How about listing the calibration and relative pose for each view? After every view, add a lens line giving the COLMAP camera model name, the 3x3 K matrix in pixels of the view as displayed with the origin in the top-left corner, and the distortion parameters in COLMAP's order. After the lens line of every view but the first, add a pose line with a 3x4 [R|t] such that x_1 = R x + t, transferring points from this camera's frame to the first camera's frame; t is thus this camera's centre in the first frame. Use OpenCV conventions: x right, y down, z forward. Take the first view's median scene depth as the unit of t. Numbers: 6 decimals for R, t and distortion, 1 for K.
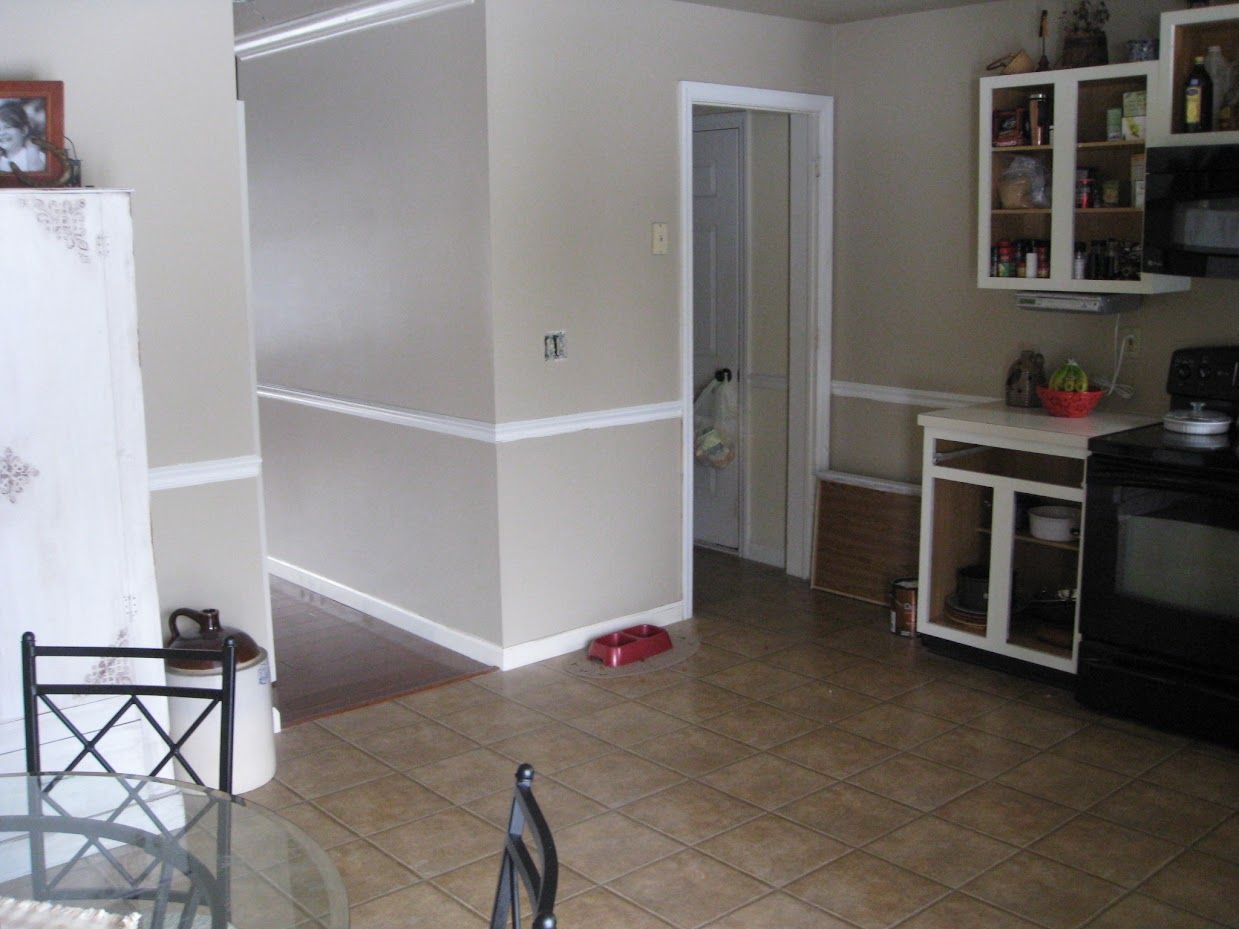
lens RADIAL K [[1321.2, 0, 622.1], [0, 1321.2, 465.8], [0, 0, 1]] dist [-0.083171, 0.000000]
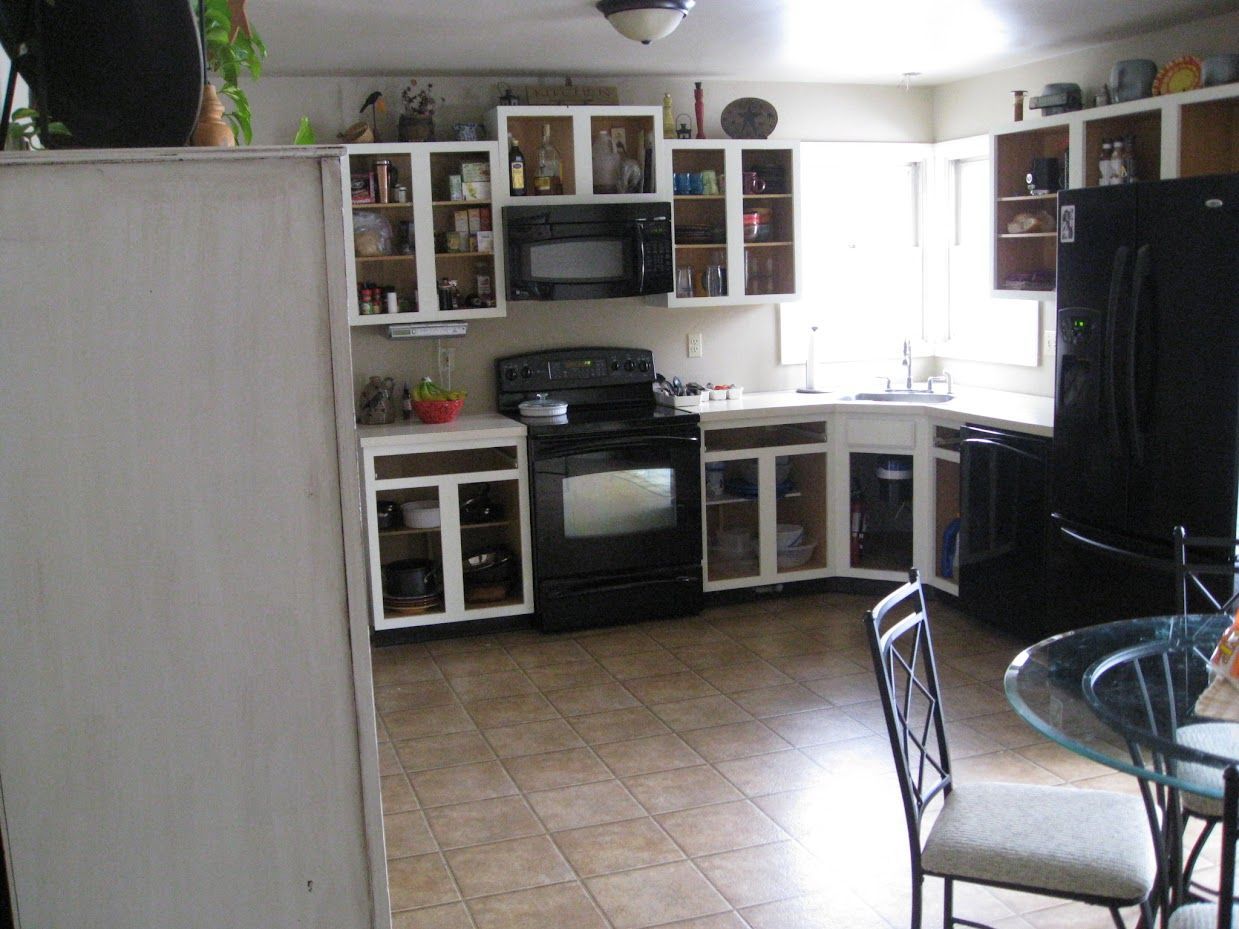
lens RADIAL K [[1321.2, 0, 620.4], [0, 1321.2, 463.8], [0, 0, 1]] dist [-0.083171, 0.000000]
pose [[0.390557, -0.139100, 0.910009, -0.770817], [0.197645, 0.978137, 0.064689, -0.049411], [-0.899112, 0.154594, 0.409510, 0.366754]]
